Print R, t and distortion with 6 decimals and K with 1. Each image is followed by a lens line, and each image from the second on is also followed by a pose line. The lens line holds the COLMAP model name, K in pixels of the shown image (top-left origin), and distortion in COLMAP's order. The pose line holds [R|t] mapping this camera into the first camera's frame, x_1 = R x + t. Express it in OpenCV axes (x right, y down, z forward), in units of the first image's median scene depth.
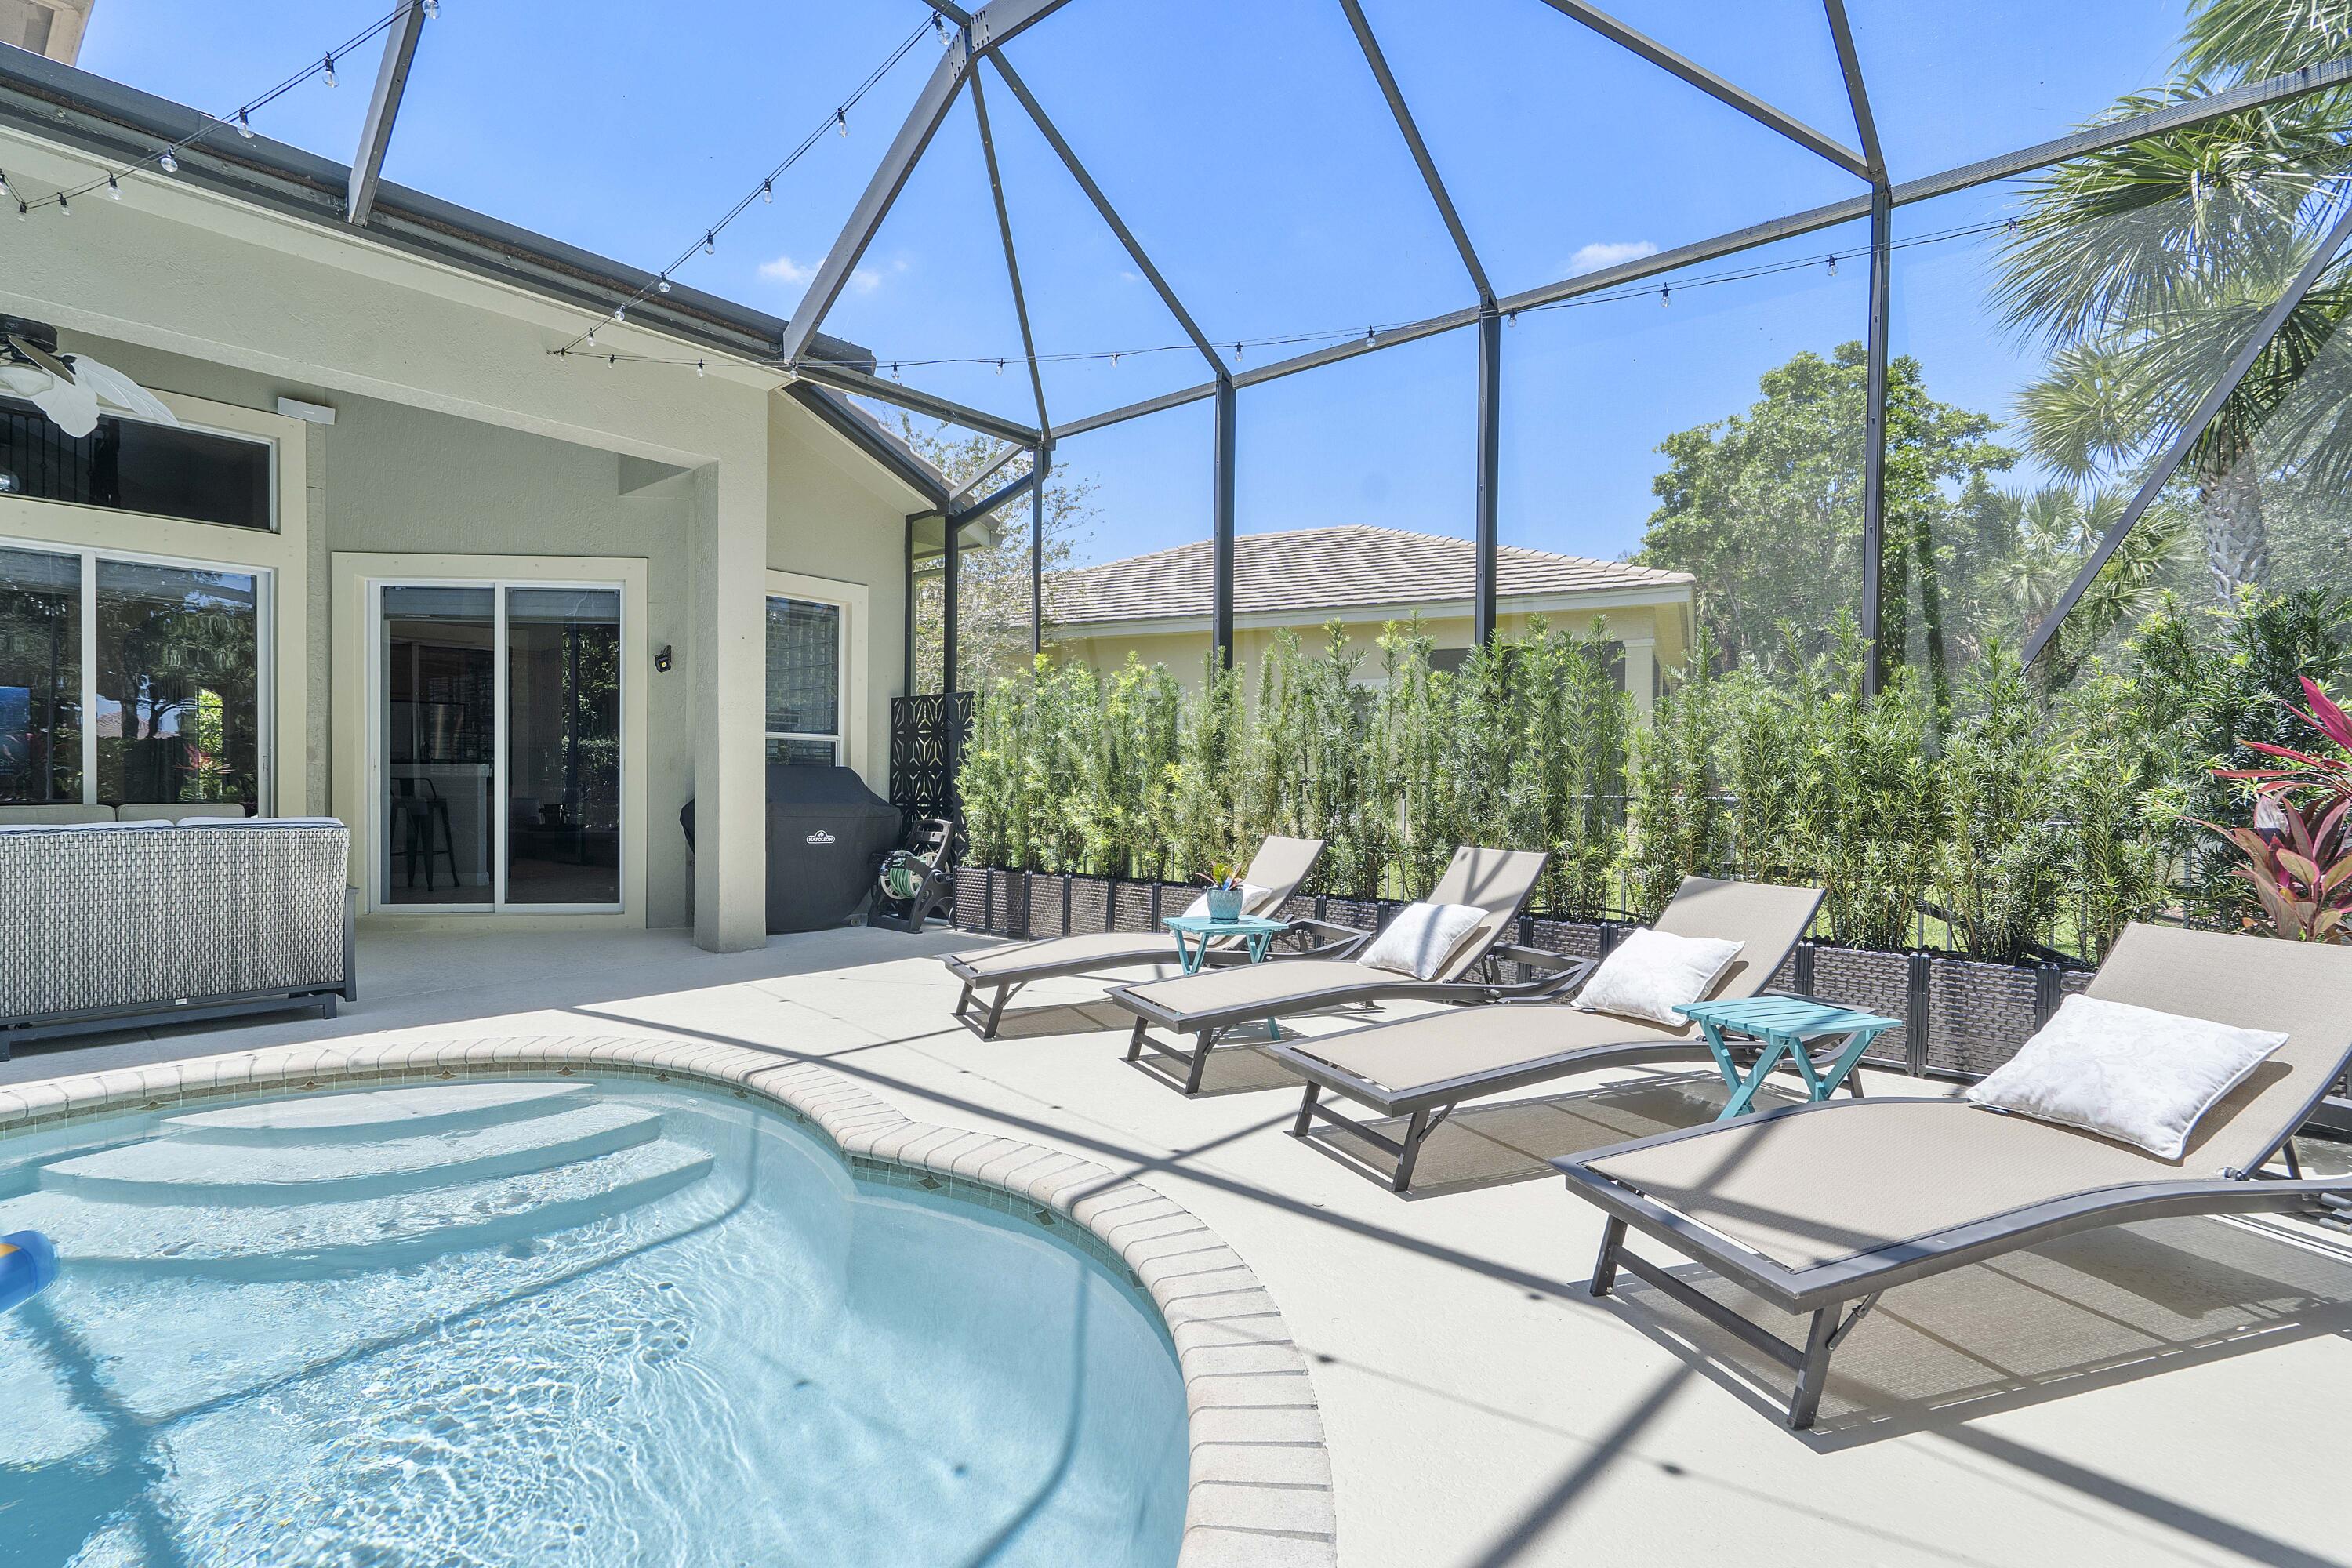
lens RADIAL K [[1115.0, 0, 1164.7], [0, 1115.0, 788.4], [0, 0, 1]] dist [-0.002233, -0.000526]
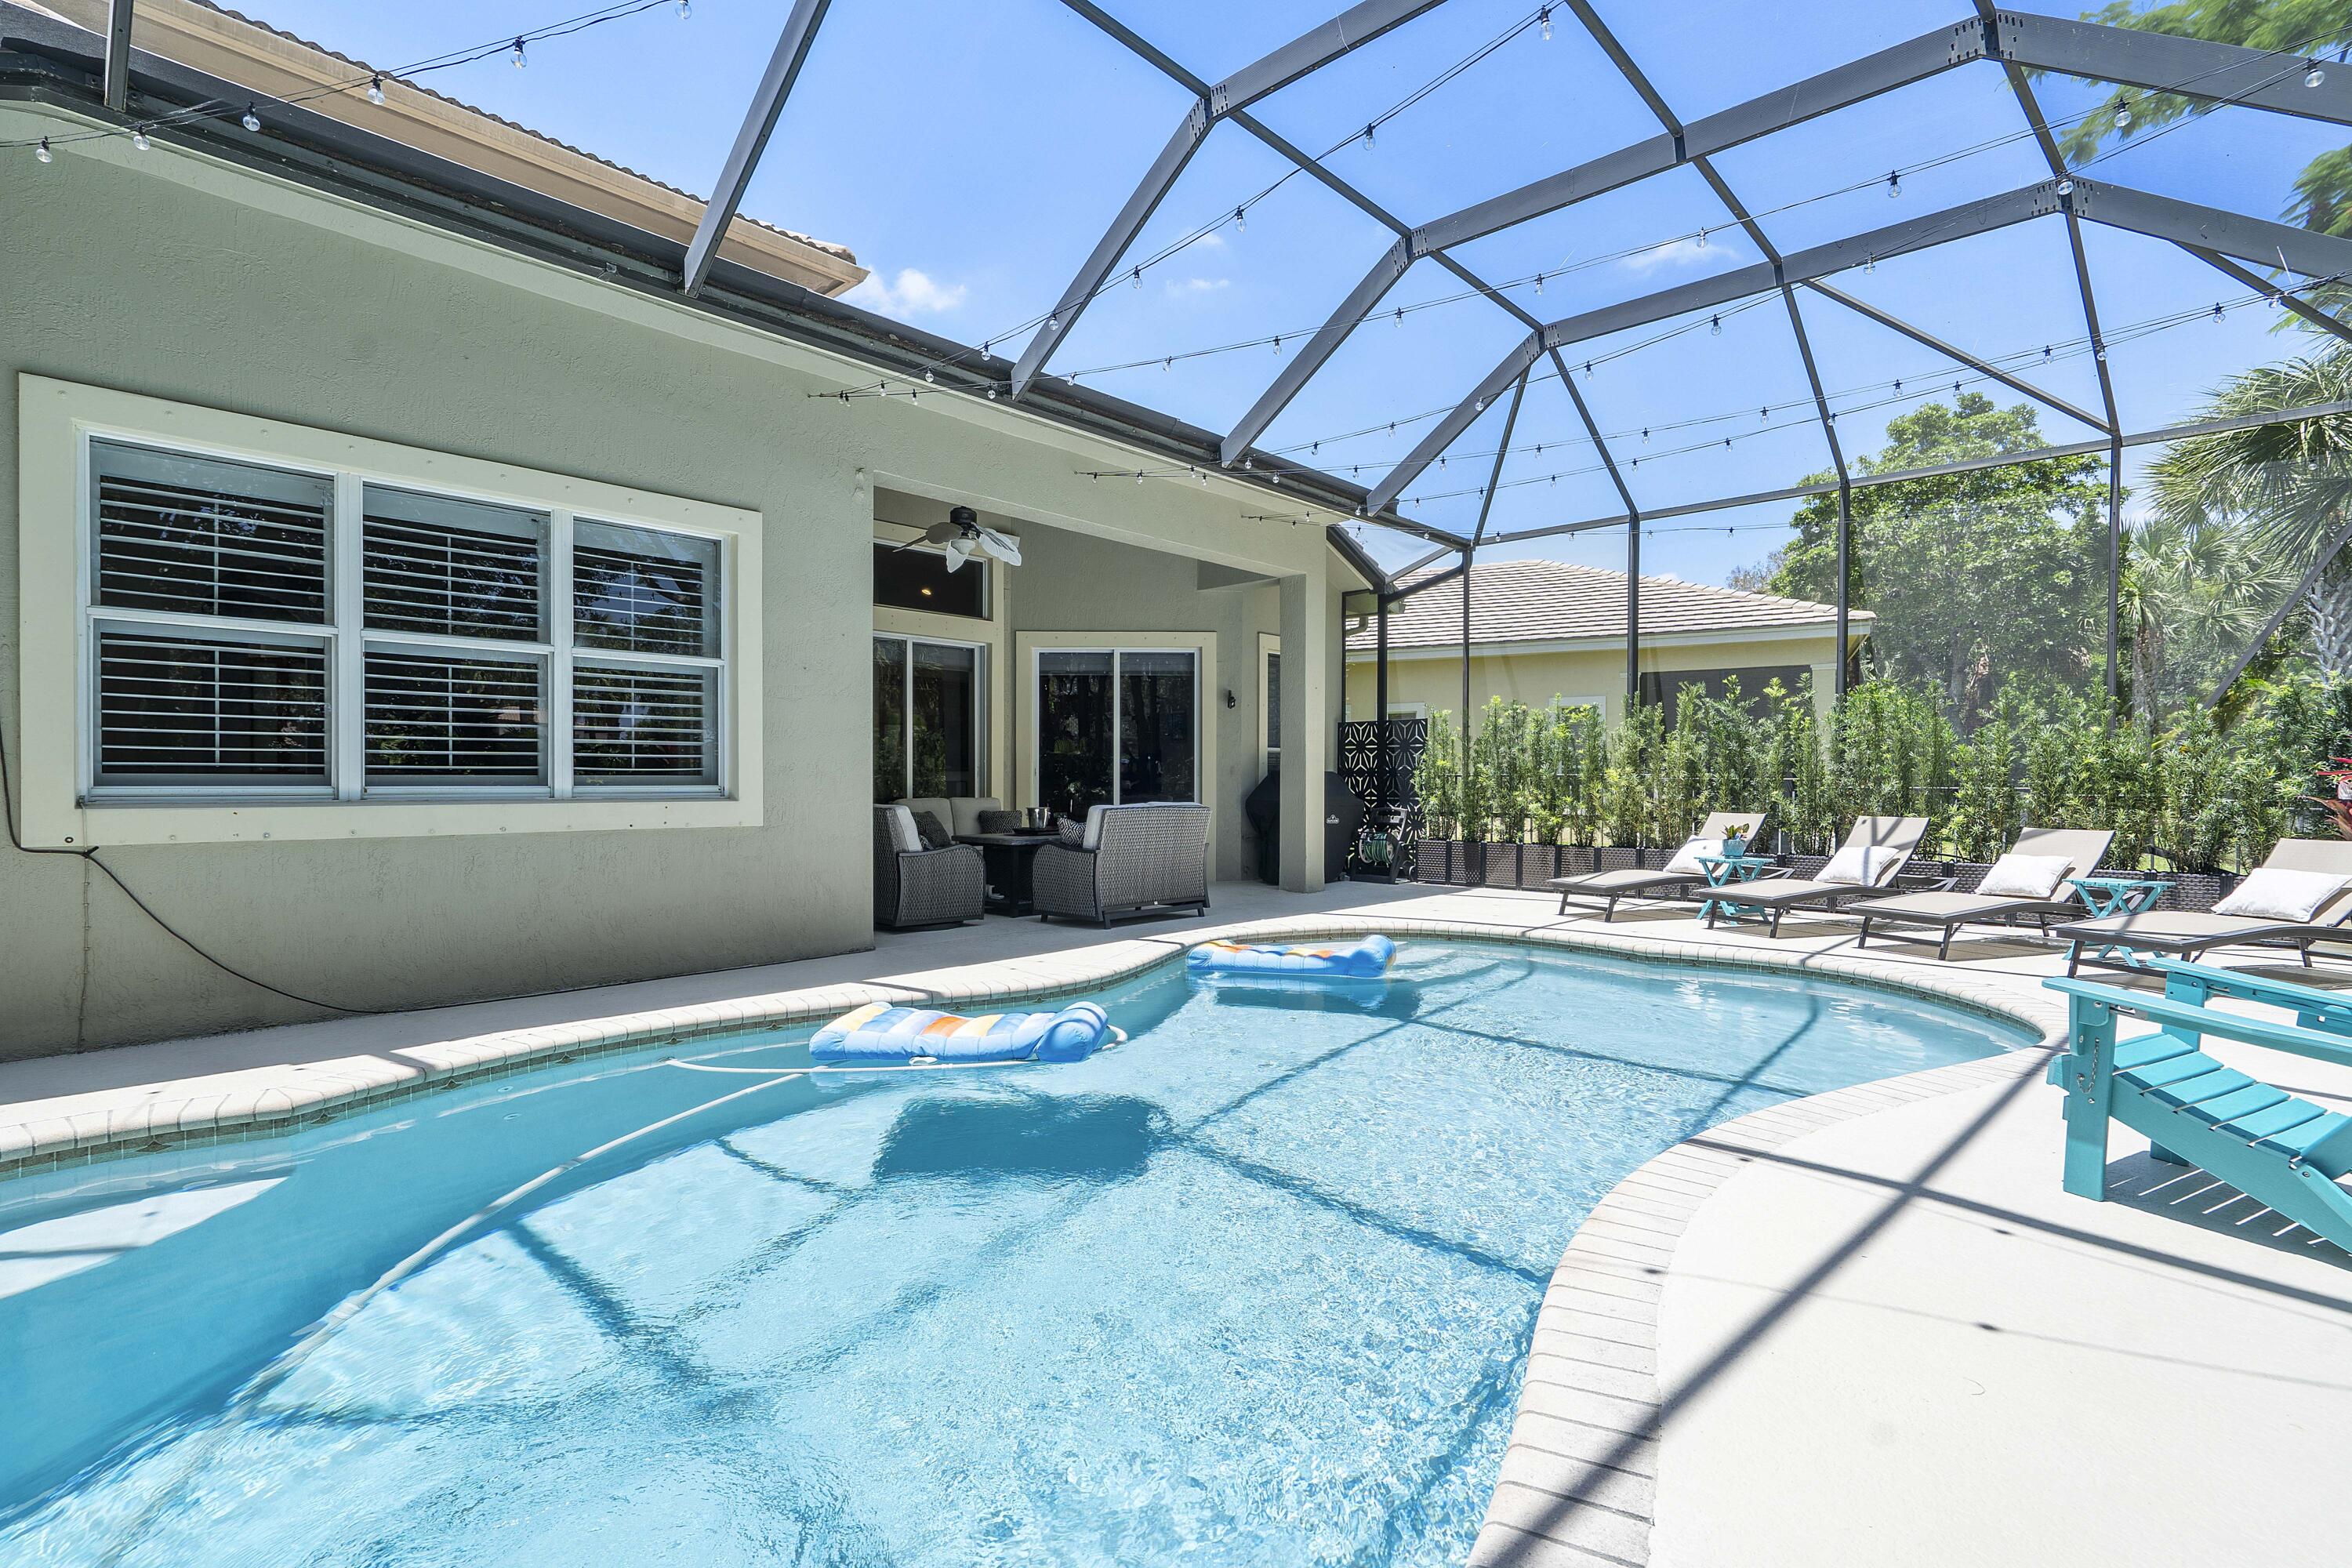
lens RADIAL K [[1096.0, 0, 1186.6], [0, 1096.0, 777.1], [0, 0, 1]] dist [-0.003178, 0.000301]
pose [[0.999064, -0.005279, -0.042939, -0.522321], [0.004775, 0.999918, -0.011848, 0.005443], [0.042998, 0.011632, 0.999007, -0.545315]]
